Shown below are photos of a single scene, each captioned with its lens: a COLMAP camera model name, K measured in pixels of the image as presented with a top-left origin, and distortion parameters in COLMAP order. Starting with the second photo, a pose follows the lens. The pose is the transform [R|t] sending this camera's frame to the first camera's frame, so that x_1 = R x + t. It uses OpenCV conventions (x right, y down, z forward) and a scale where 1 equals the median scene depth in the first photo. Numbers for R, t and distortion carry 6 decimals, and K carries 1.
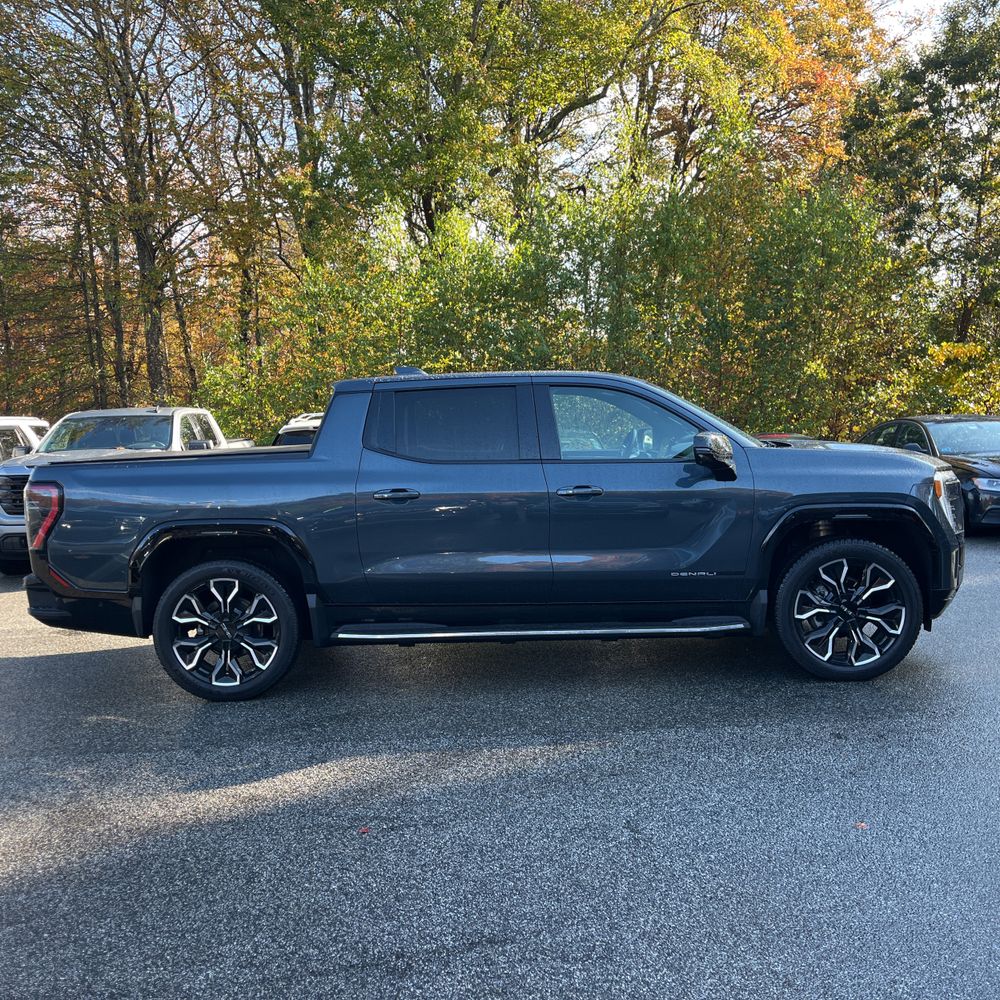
lens RADIAL K [[1000.2, 0, 471.9], [0, 1000.2, 497.4], [0, 0, 1]] dist [0.041863, -0.024324]
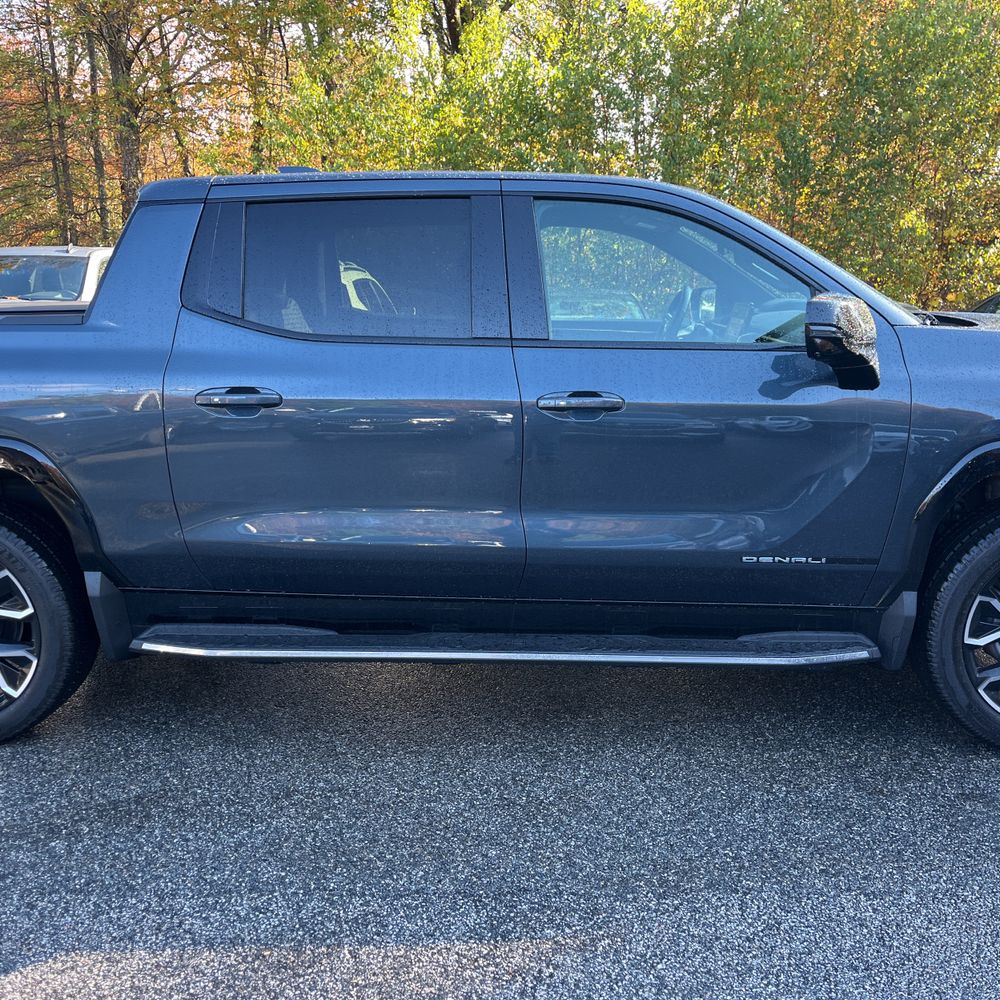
lens RADIAL K [[1020.7, 0, 496.2], [0, 1020.7, 502.2], [0, 0, 1]] dist [0.059095, -0.089537]
pose [[0.999504, 0.028253, -0.013901, 0.071149], [-0.026083, 0.990208, 0.137139, -0.026018], [0.017640, -0.136709, 0.990454, 0.443560]]
